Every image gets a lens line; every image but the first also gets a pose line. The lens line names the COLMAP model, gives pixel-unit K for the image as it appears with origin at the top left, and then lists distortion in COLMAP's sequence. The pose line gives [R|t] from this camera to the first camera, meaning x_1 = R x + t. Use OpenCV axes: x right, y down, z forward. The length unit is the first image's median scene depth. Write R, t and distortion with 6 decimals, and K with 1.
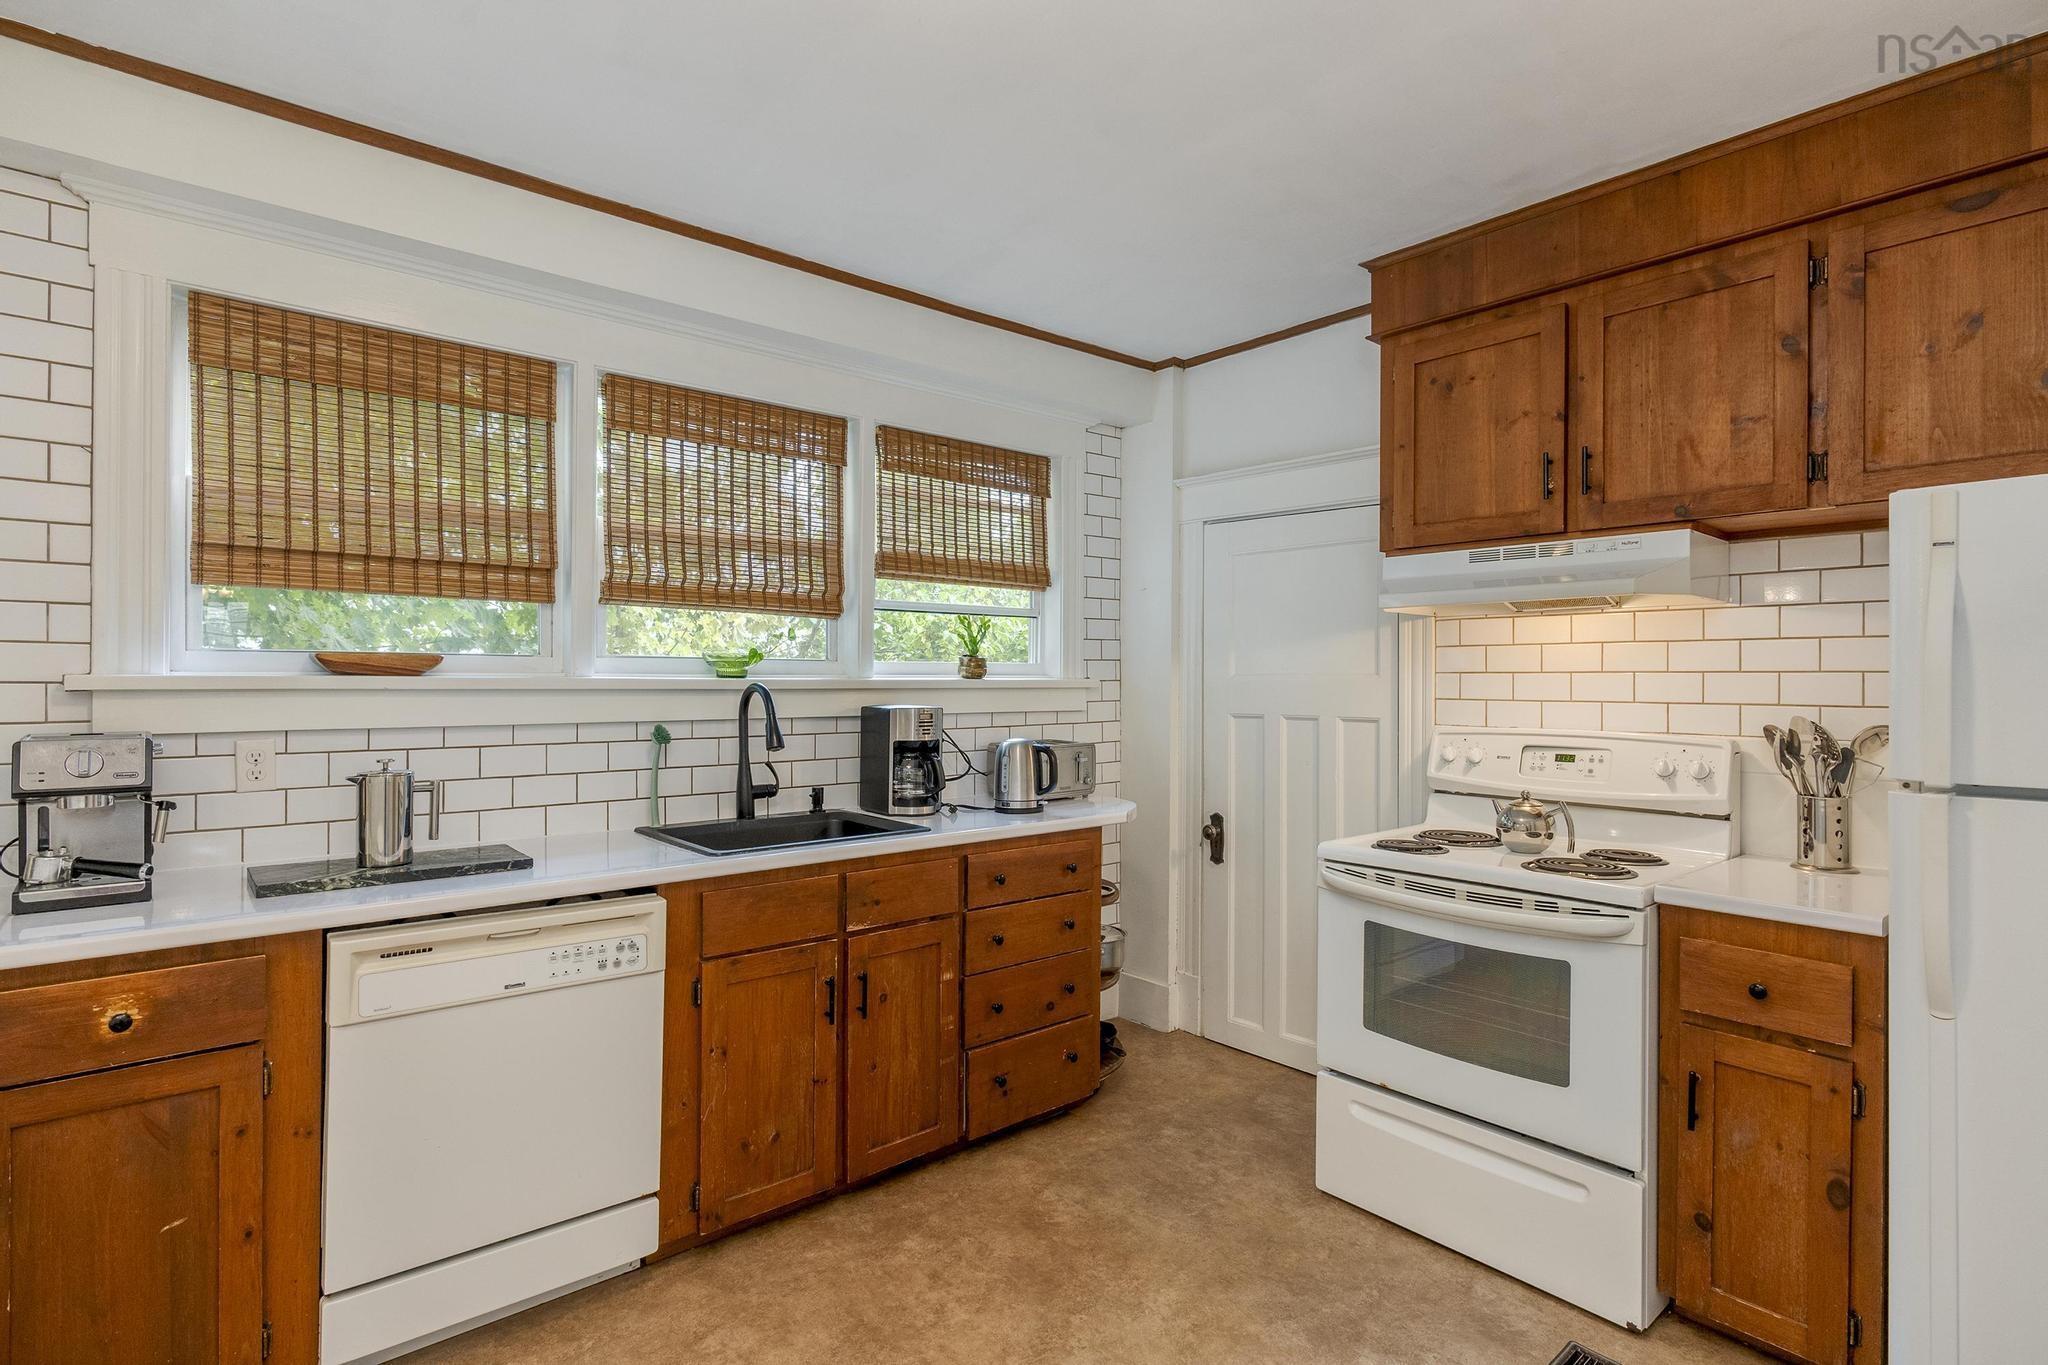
lens RADIAL K [[1007.3, 0, 1024.0], [0, 1007.3, 682.5], [0, 0, 1]] dist [-0.002934, 0.001357]
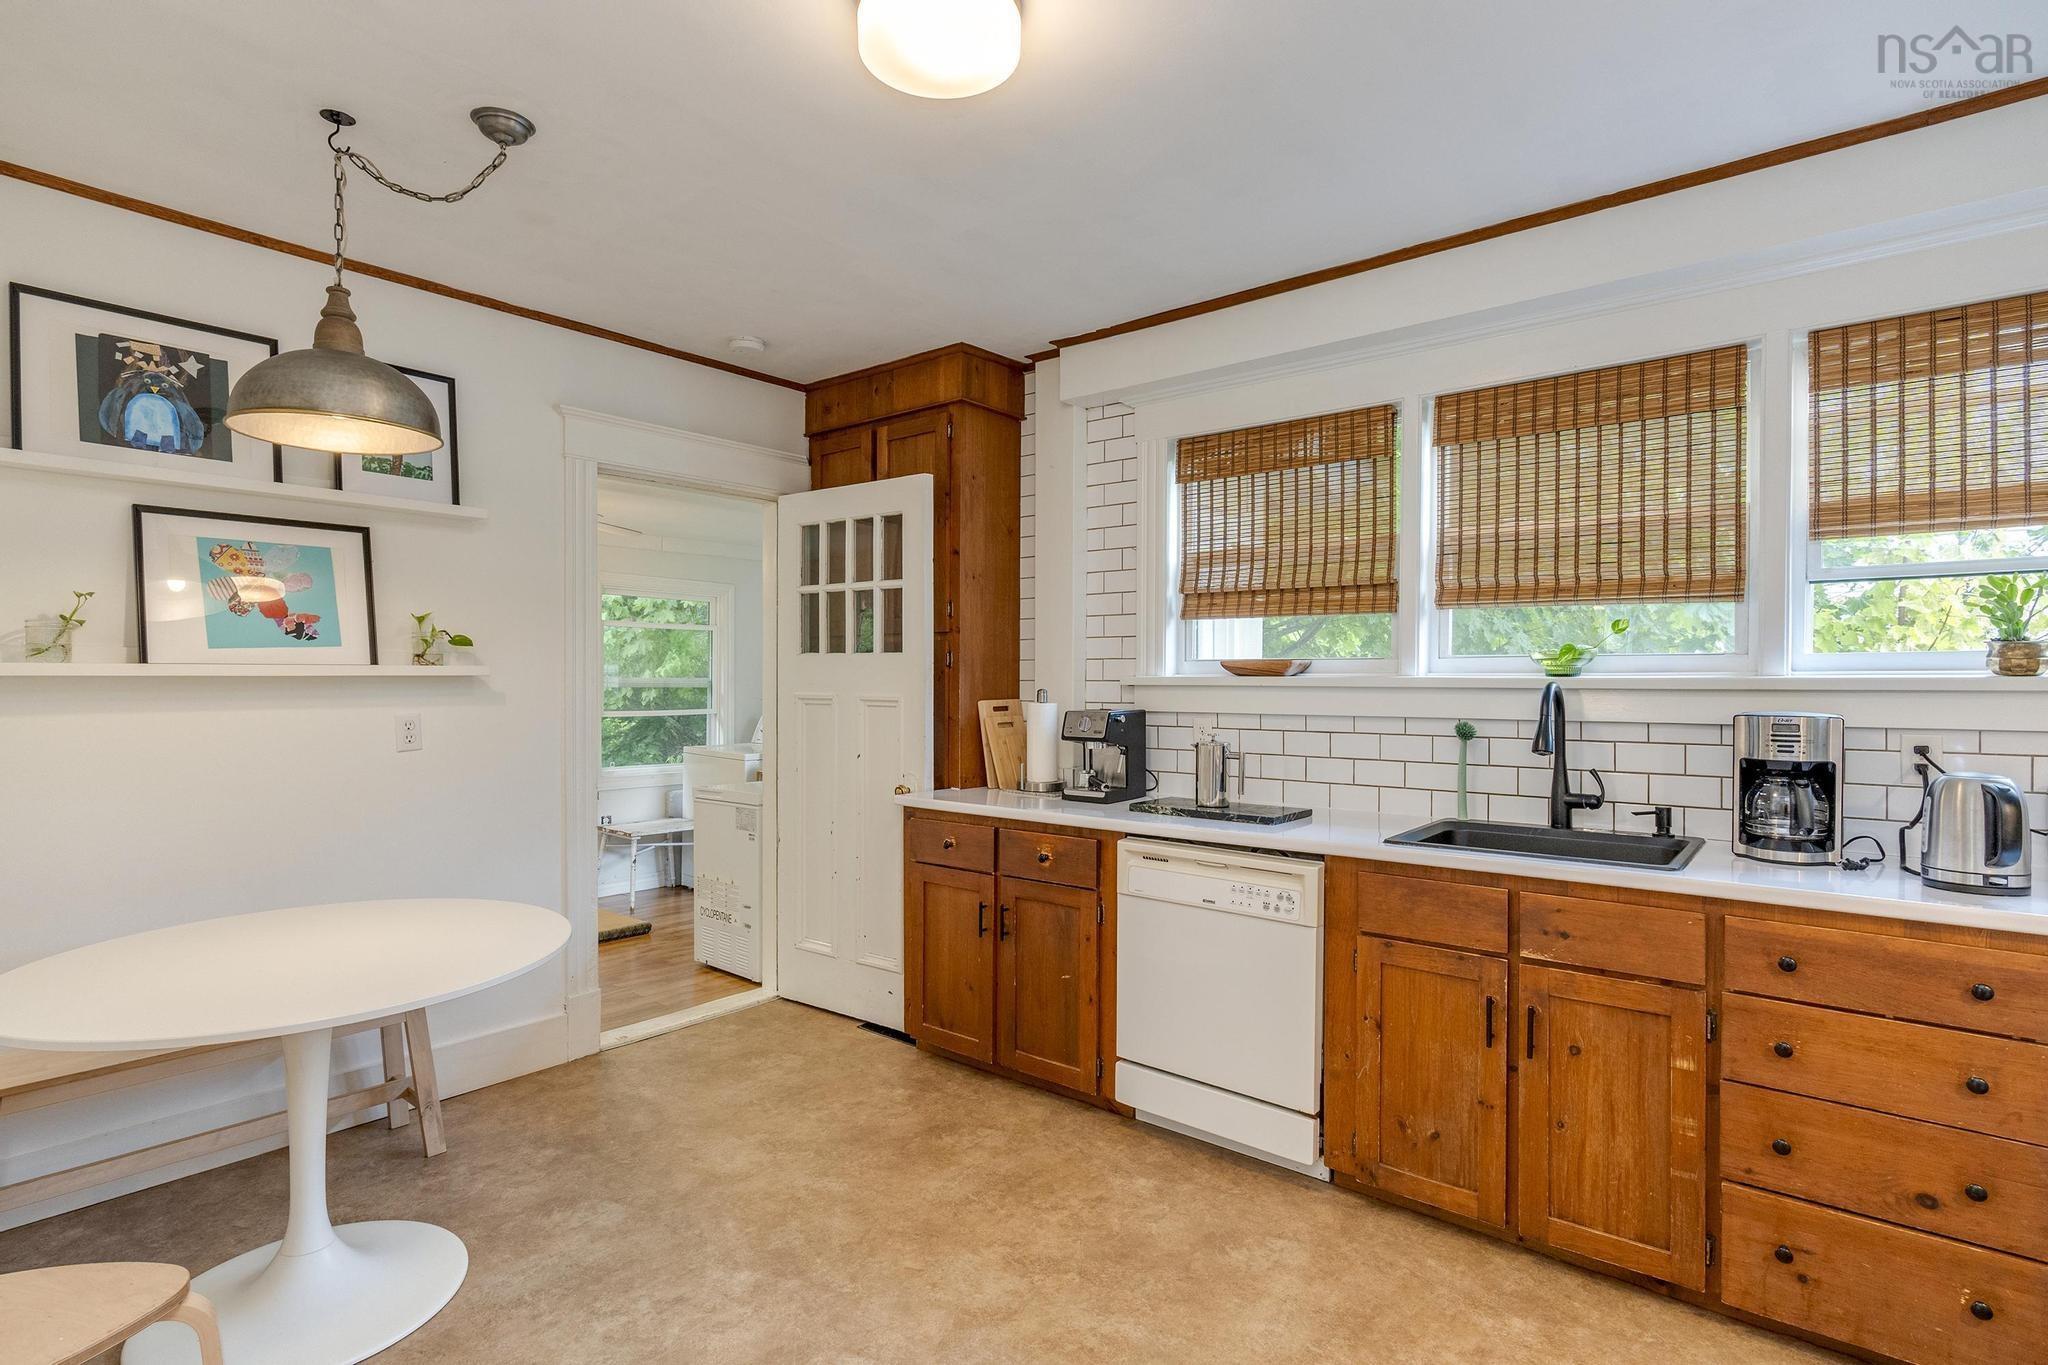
lens RADIAL K [[1023.4, 0, 1024.0], [0, 1023.4, 682.5], [0, 0, 1]] dist [0.002739, 0.000907]
pose [[0.181610, -0.000079, -0.983371, 0.620744], [-0.002951, 0.999995, -0.000625, 0.003519], [0.983366, 0.003015, 0.181609, 0.378034]]
